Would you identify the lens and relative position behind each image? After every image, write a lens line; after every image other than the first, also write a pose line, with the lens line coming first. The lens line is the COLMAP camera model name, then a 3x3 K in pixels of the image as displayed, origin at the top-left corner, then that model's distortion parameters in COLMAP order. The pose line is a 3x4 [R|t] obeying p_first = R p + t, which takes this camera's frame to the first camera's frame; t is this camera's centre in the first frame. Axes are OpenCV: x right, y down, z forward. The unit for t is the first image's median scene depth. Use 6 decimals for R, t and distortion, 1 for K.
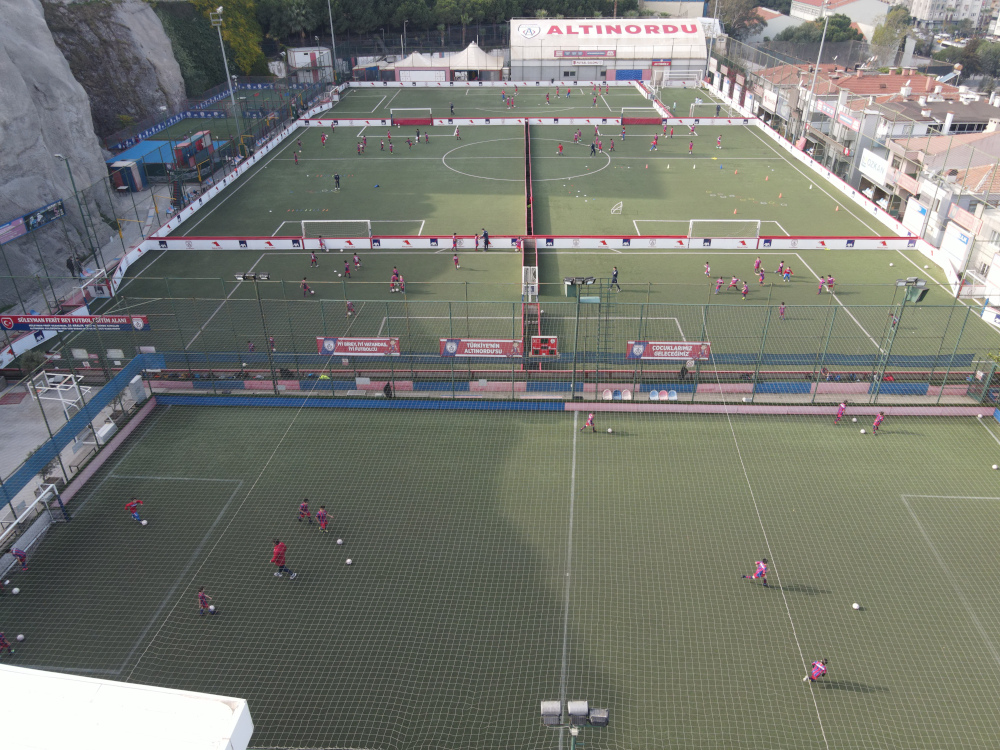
lens RADIAL K [[726.8, 0, 500.0], [0, 726.8, 375.0], [0, 0, 1]] dist [0.000433, 0.006182]
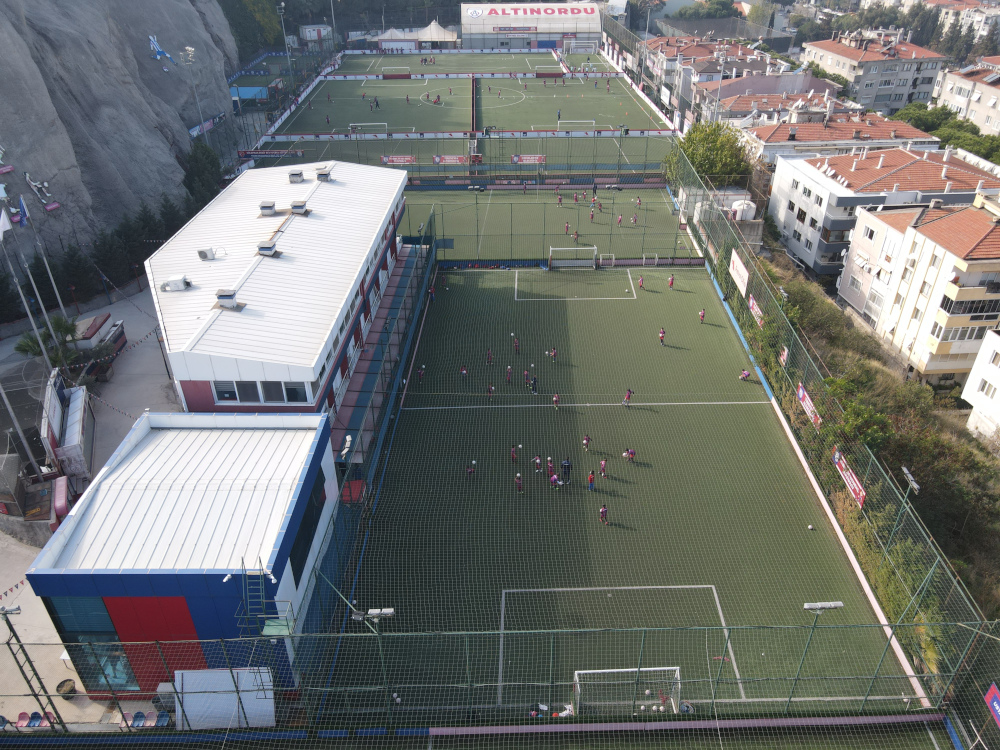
lens RADIAL K [[726.8, 0, 500.0], [0, 726.8, 375.0], [0, 0, 1]] dist [0.000433, 0.006182]
pose [[0.998344, -0.027335, 0.050625, -0.000883], [0.025685, 0.999127, 0.032955, 0.177898], [-0.051481, -0.031601, 0.998174, -0.420401]]
